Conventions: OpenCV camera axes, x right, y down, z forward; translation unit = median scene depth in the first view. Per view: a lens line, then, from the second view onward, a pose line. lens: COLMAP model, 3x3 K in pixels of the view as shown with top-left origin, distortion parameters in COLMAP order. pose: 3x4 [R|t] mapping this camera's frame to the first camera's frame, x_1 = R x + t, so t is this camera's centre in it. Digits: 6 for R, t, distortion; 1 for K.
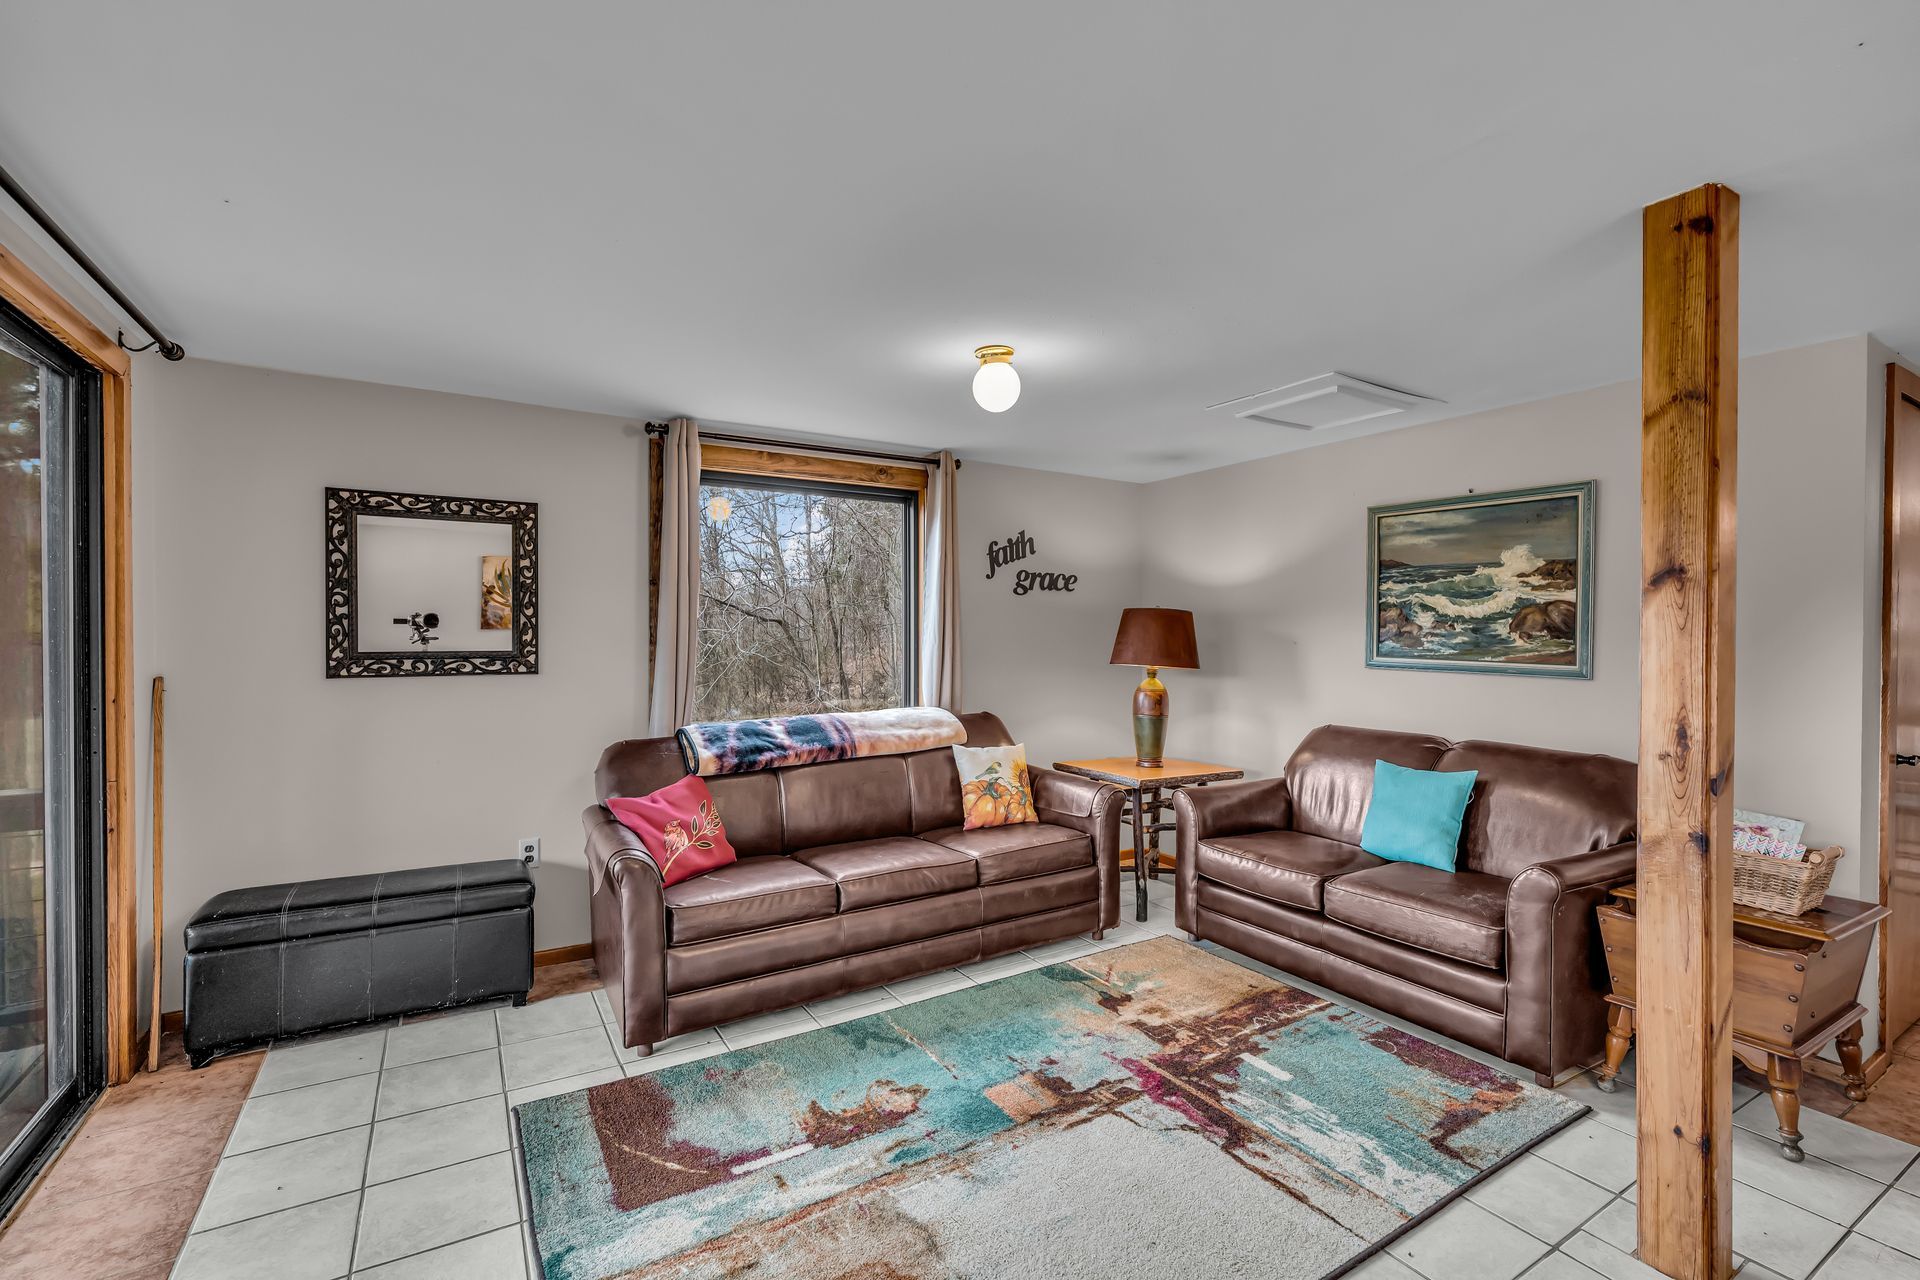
lens RADIAL K [[839.3, 0, 952.9], [0, 839.3, 633.8], [0, 0, 1]] dist [-0.003040, 0.000108]
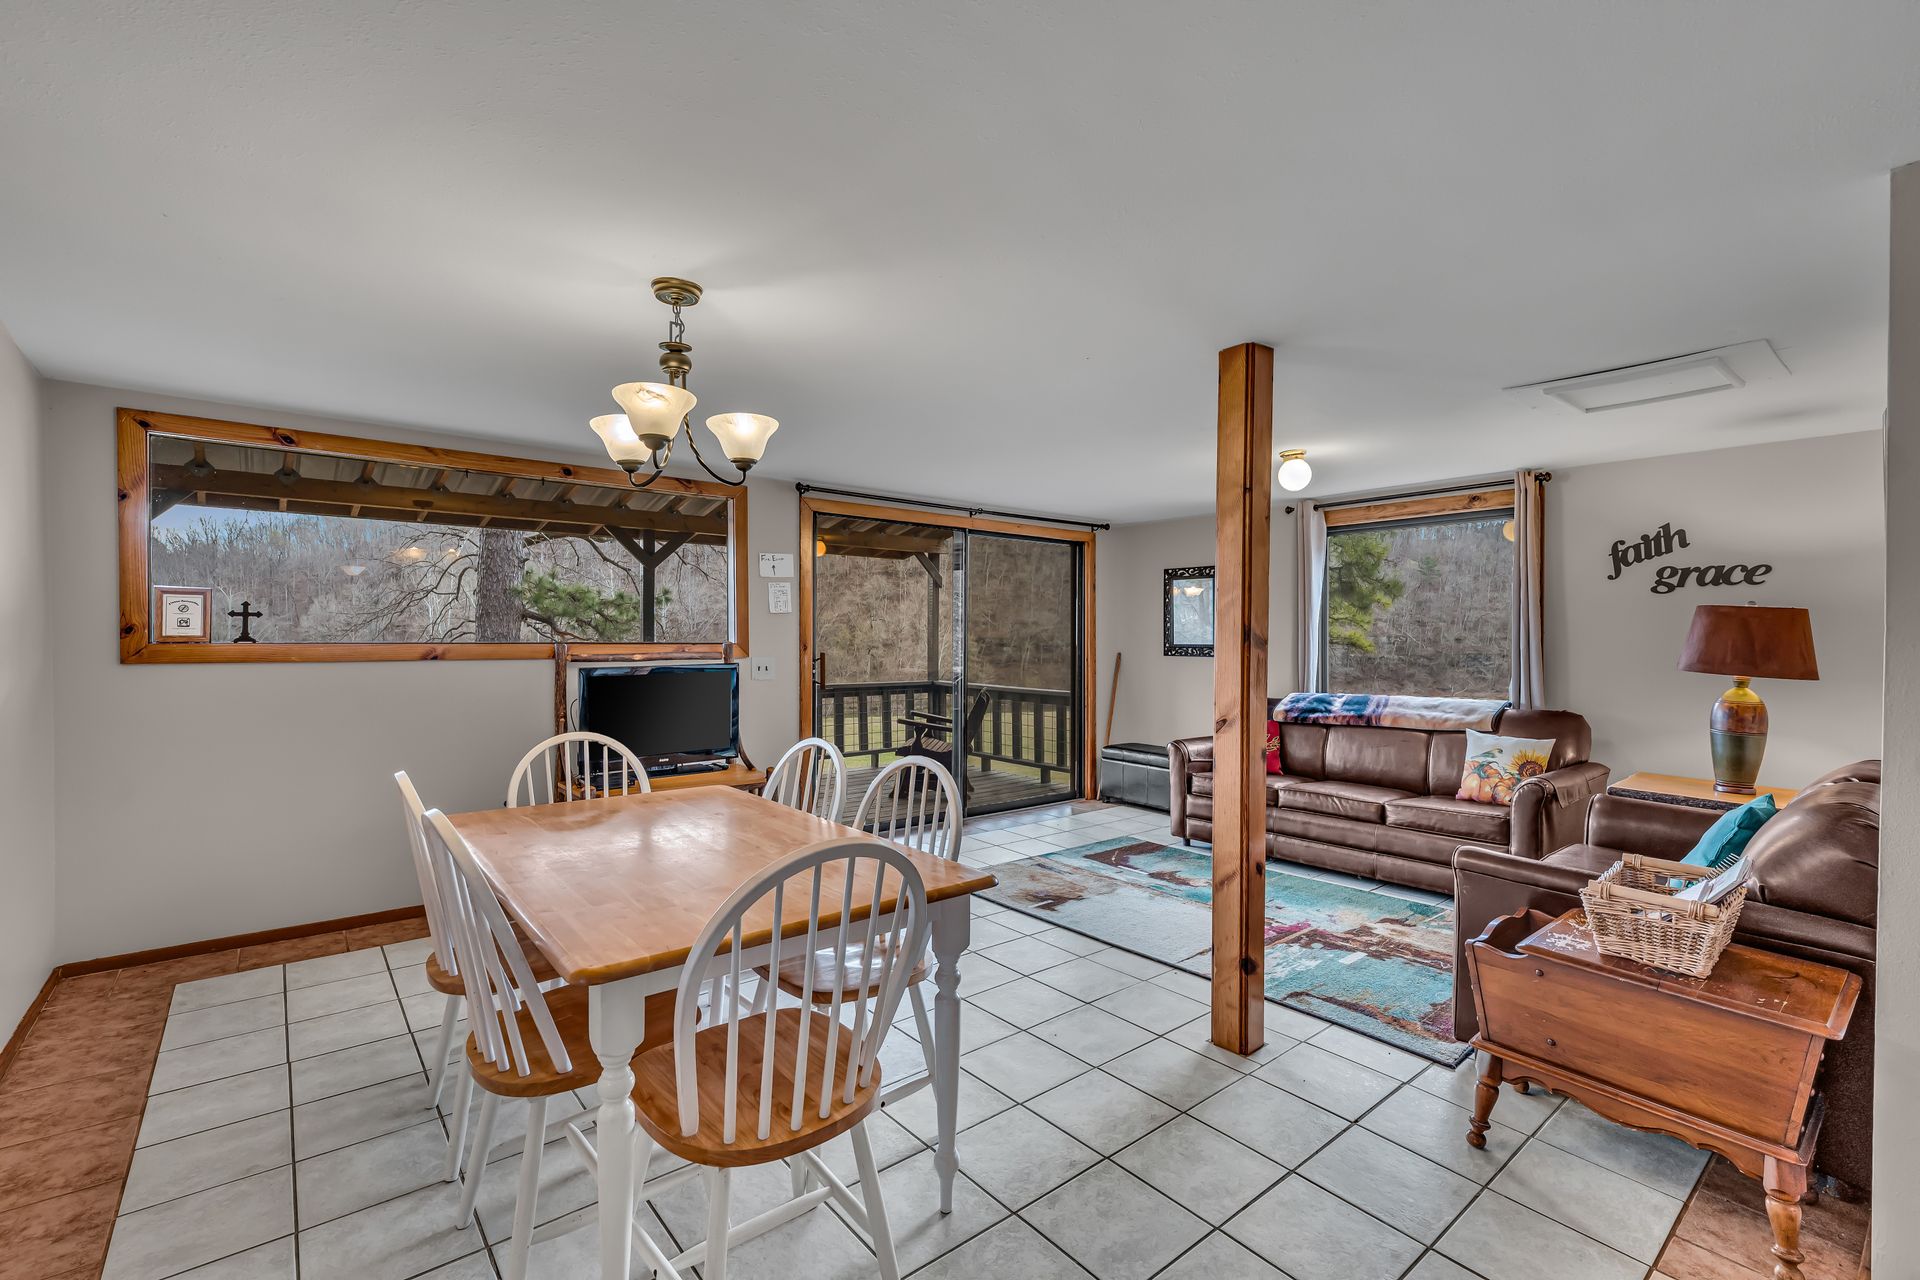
lens RADIAL K [[839.3, 0, 978.9], [0, 839.3, 642.8], [0, 0, 1]] dist [-0.003040, 0.000108]
pose [[0.161382, 0.005855, -0.986875, 1.250961], [-0.002659, 0.999981, 0.005498, 0.007094], [0.986888, 0.001737, 0.161394, 0.154044]]
